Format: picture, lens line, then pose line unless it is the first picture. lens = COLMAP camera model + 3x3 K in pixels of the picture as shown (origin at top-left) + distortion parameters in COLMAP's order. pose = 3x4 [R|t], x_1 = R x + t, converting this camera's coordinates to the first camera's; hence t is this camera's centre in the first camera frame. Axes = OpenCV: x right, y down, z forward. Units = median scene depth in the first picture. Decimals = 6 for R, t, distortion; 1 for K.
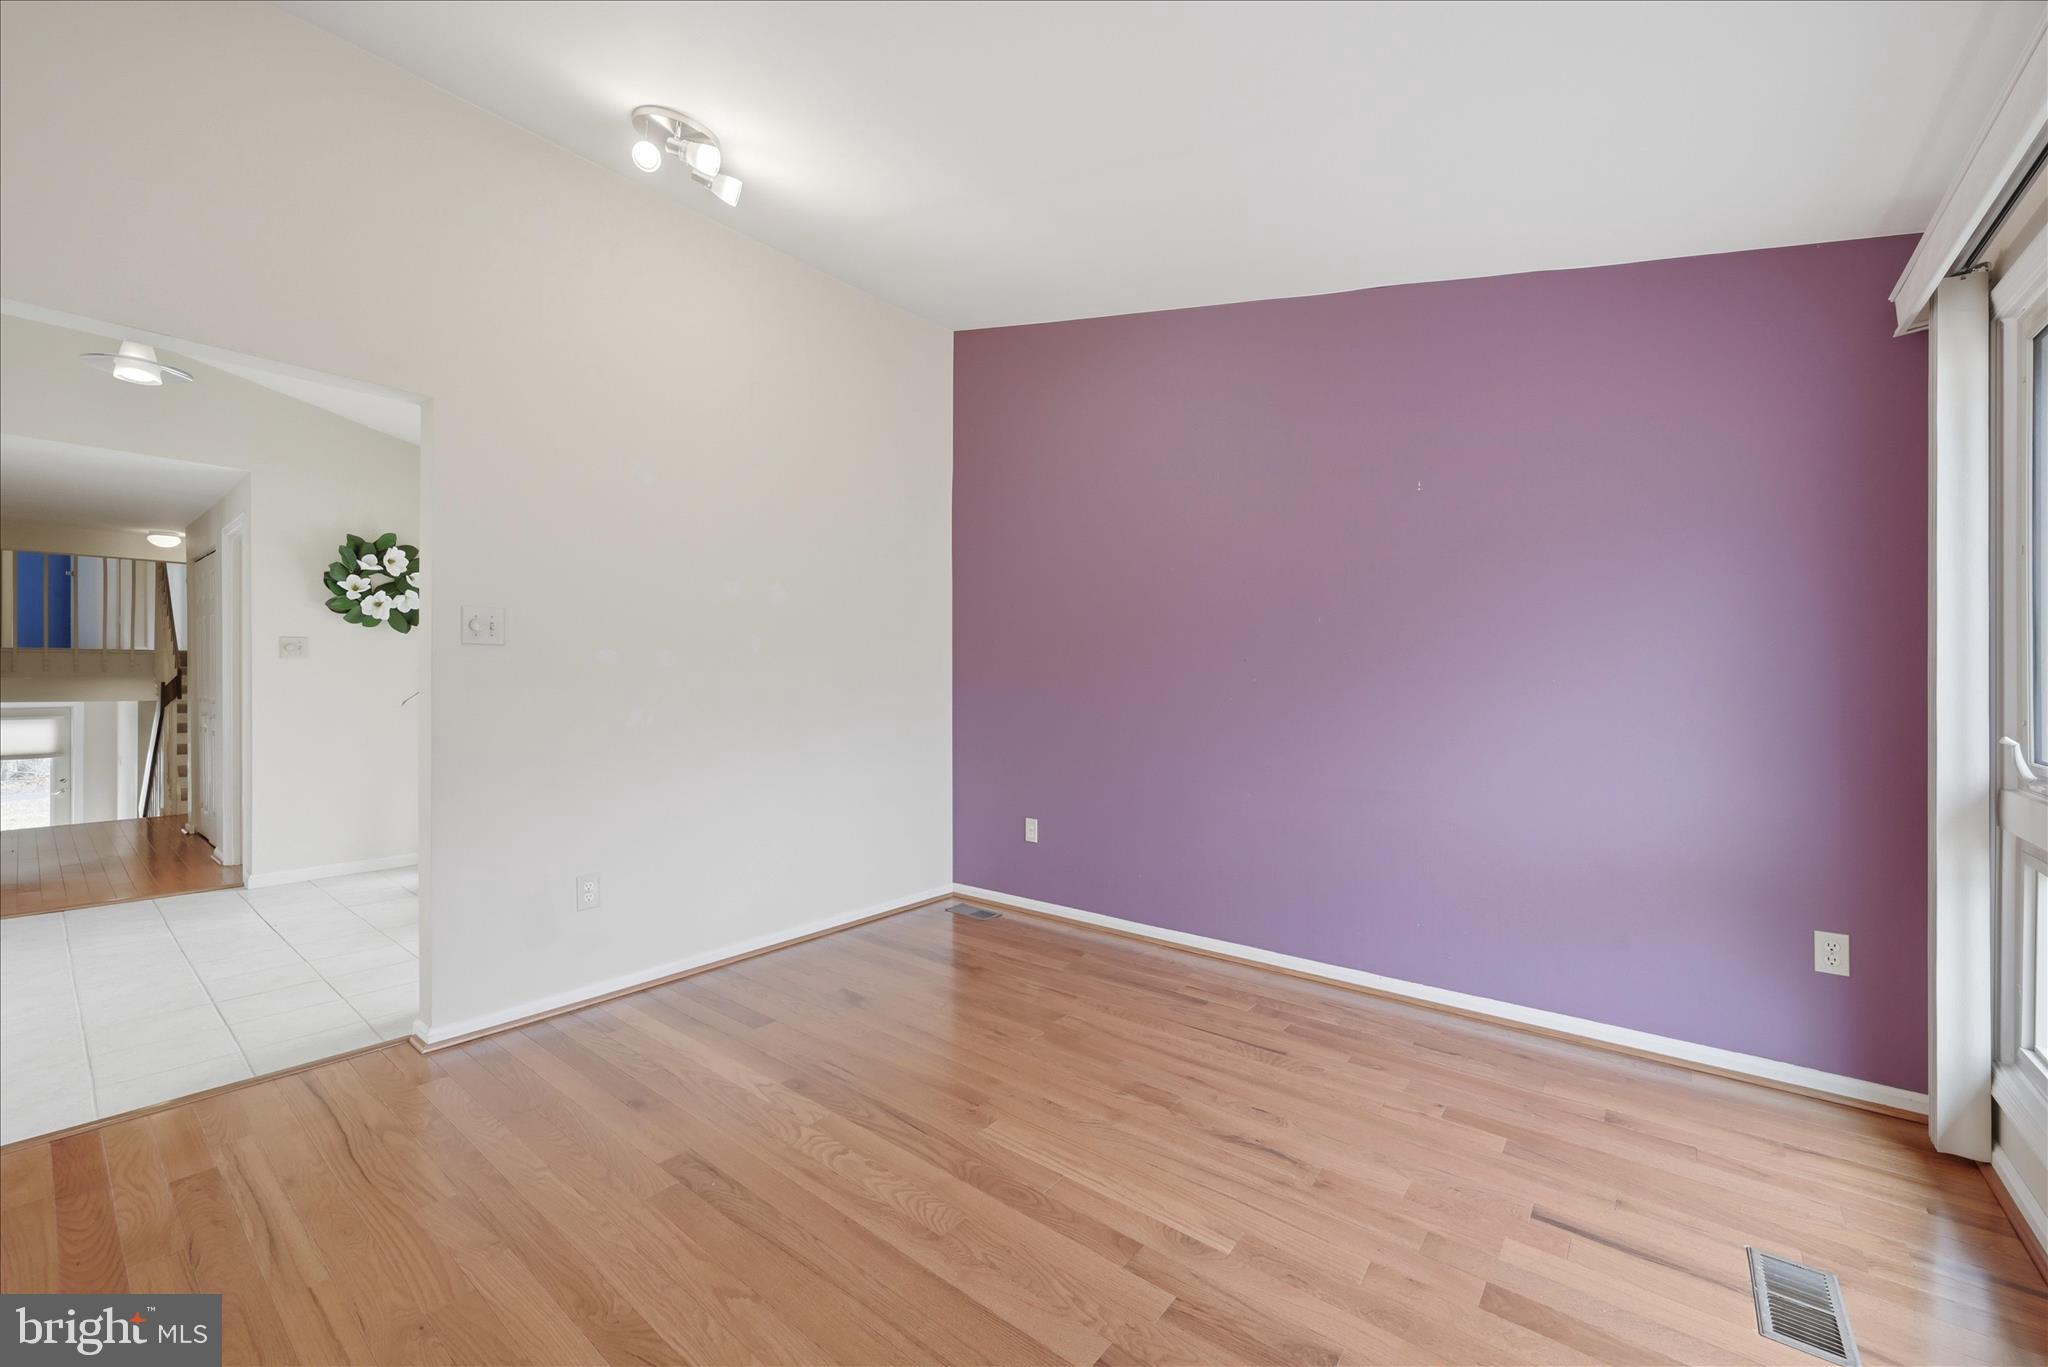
lens RADIAL K [[810.6, 0, 1032.2], [0, 810.6, 678.3], [0, 0, 1]] dist [-0.003196, 0.000765]
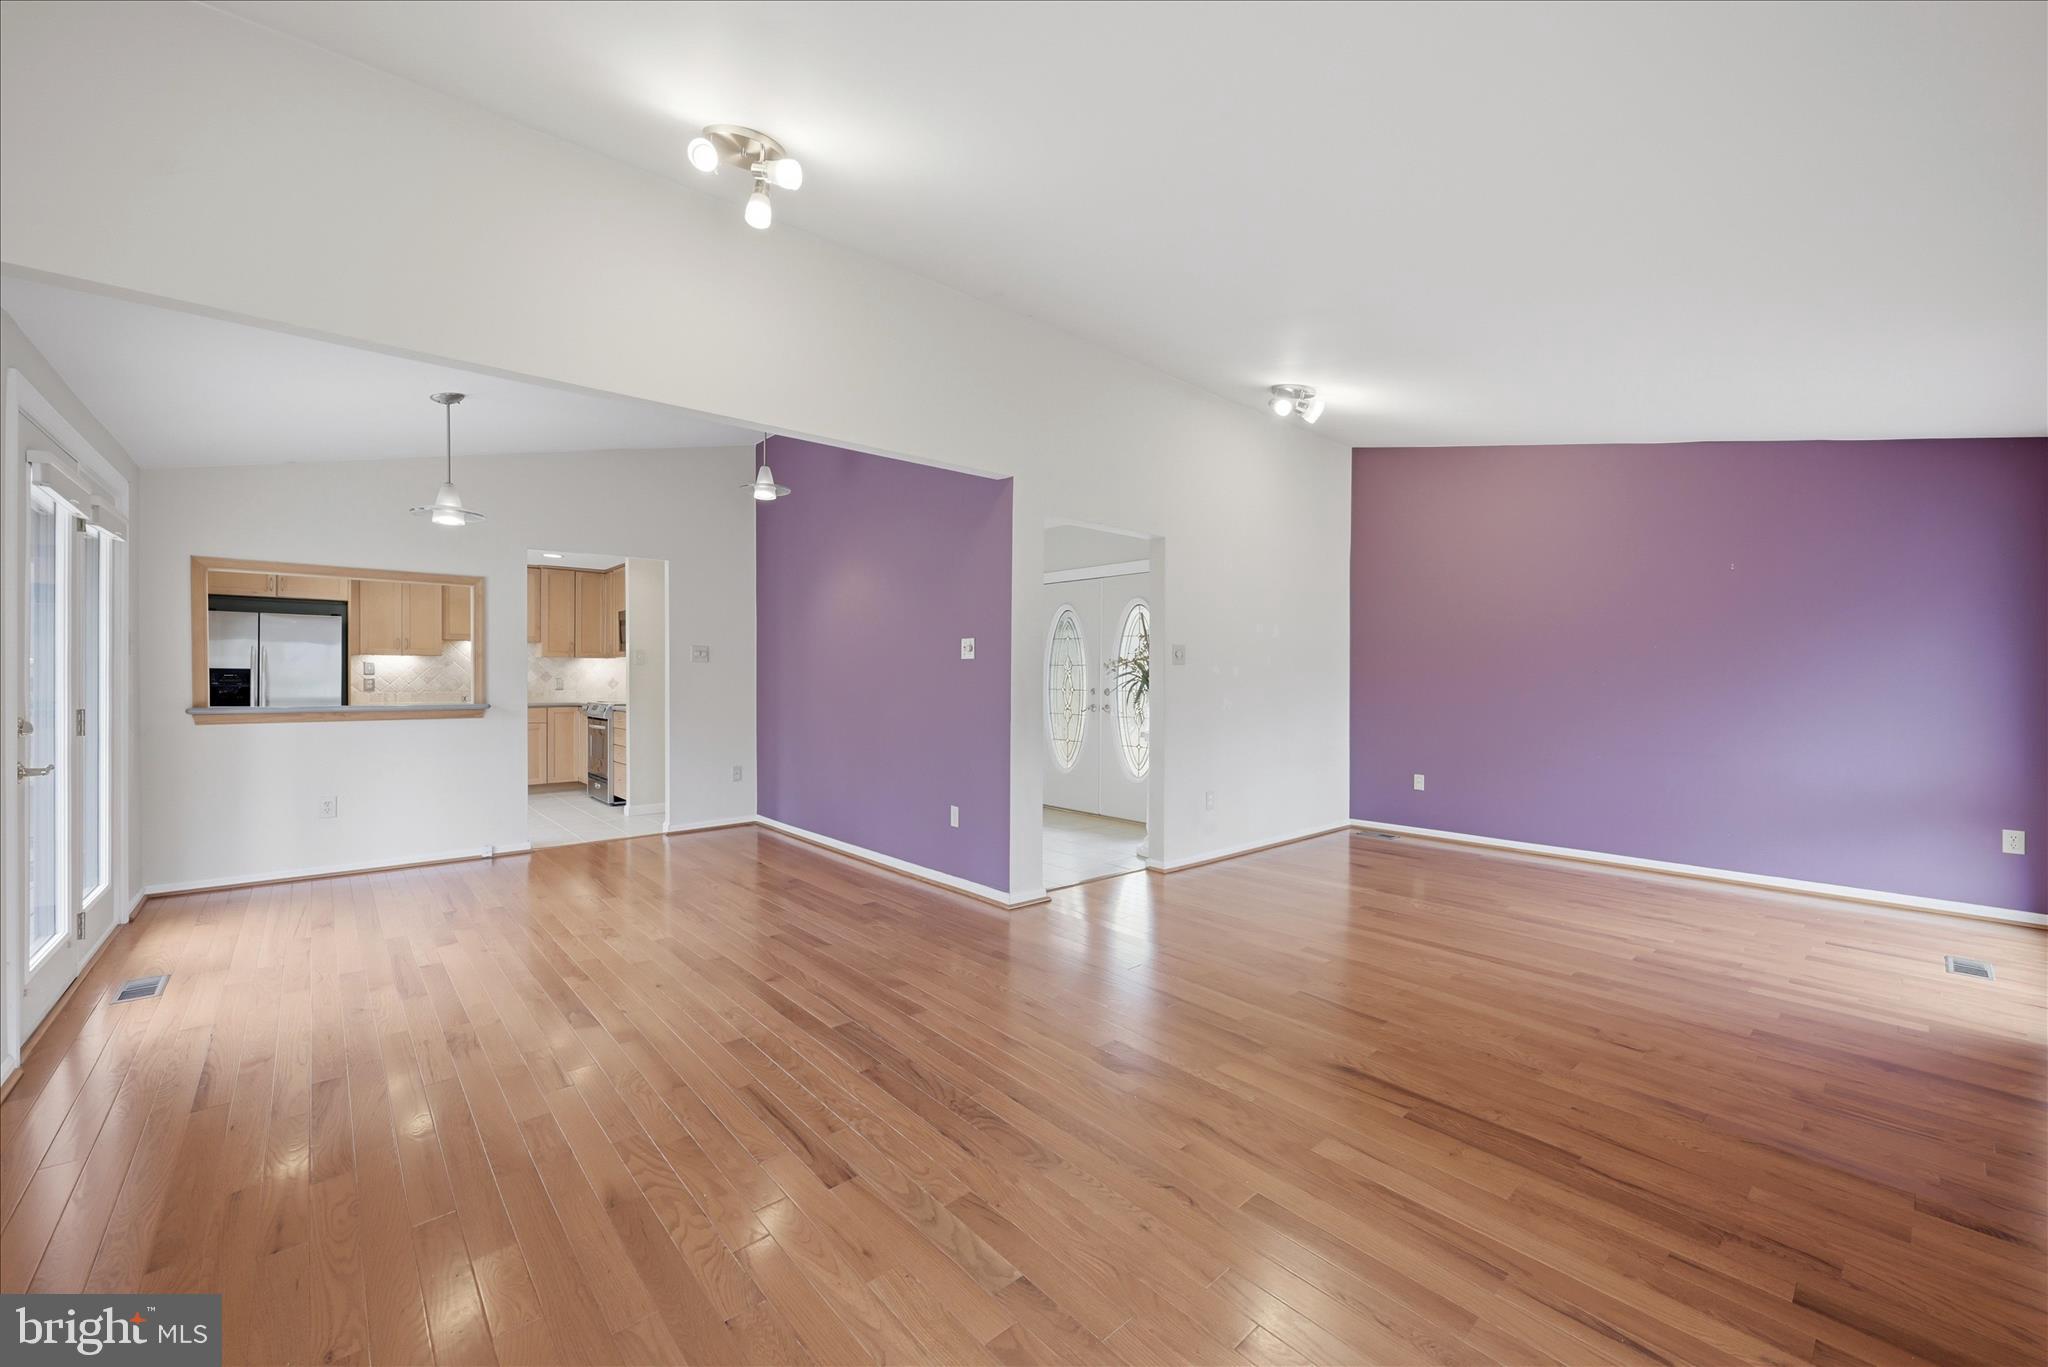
lens RADIAL K [[810.6, 0, 1024.4], [0, 810.6, 680.9], [0, 0, 1]] dist [-0.003196, 0.000765]
pose [[0.984981, 0.003504, -0.172627, -0.700696], [-0.002642, 0.999983, 0.005222, -0.012705], [0.172643, -0.004687, 0.984973, -0.930849]]
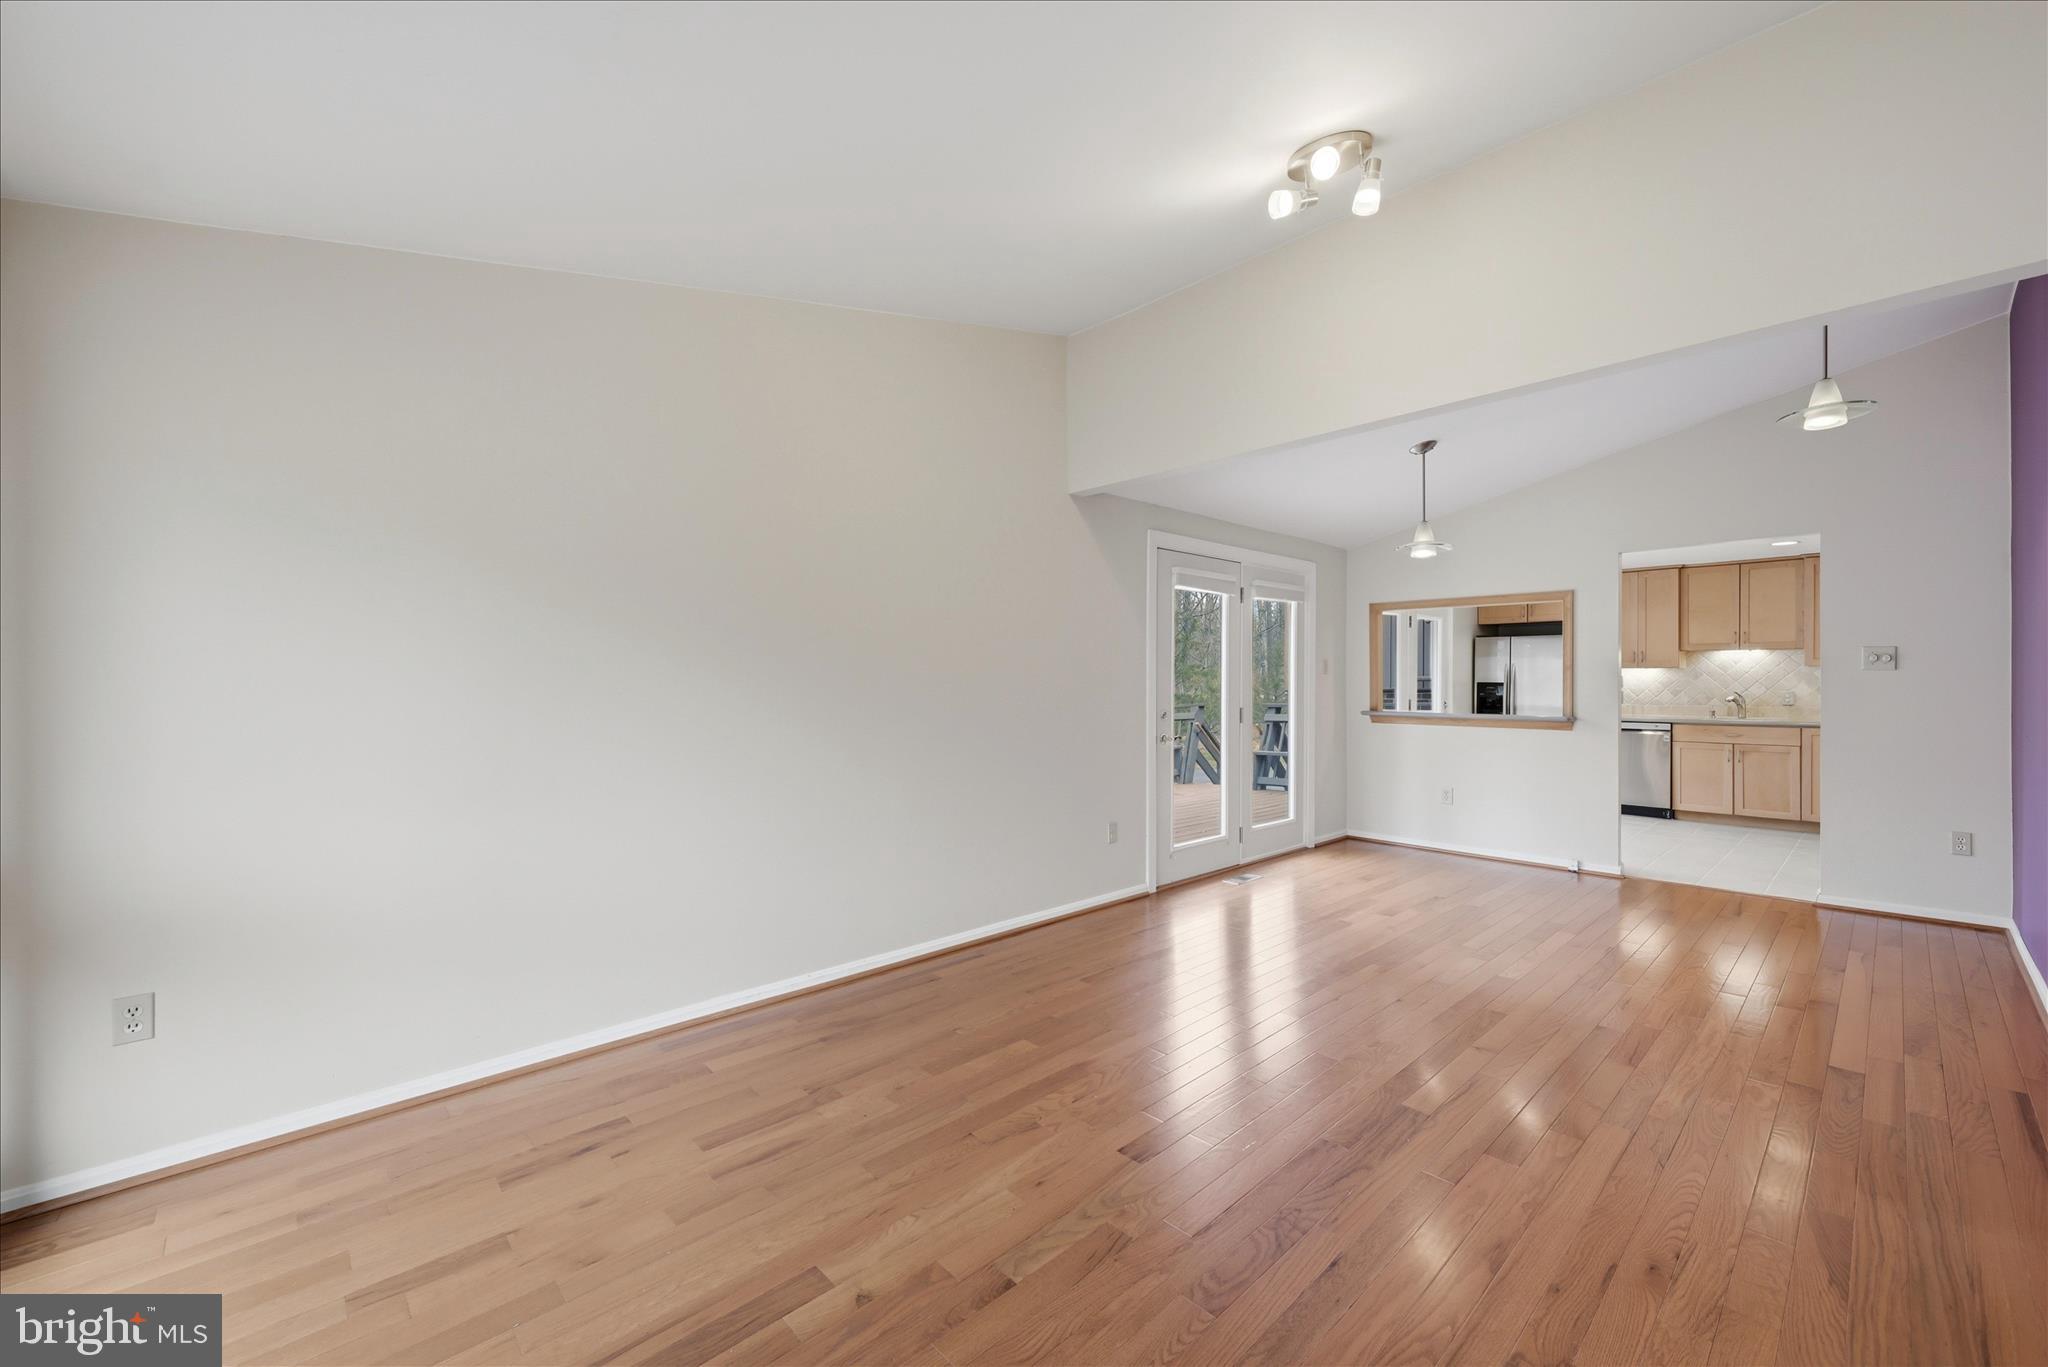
lens RADIAL K [[810.6, 0, 1030.7], [0, 810.6, 682.9], [0, 0, 1]] dist [-0.003196, 0.000765]
pose [[-0.144715, -0.002724, -0.989470, -0.193604], [-0.002528, 0.999994, -0.002383, -0.017053], [0.989470, 0.002156, -0.144721, -0.229526]]
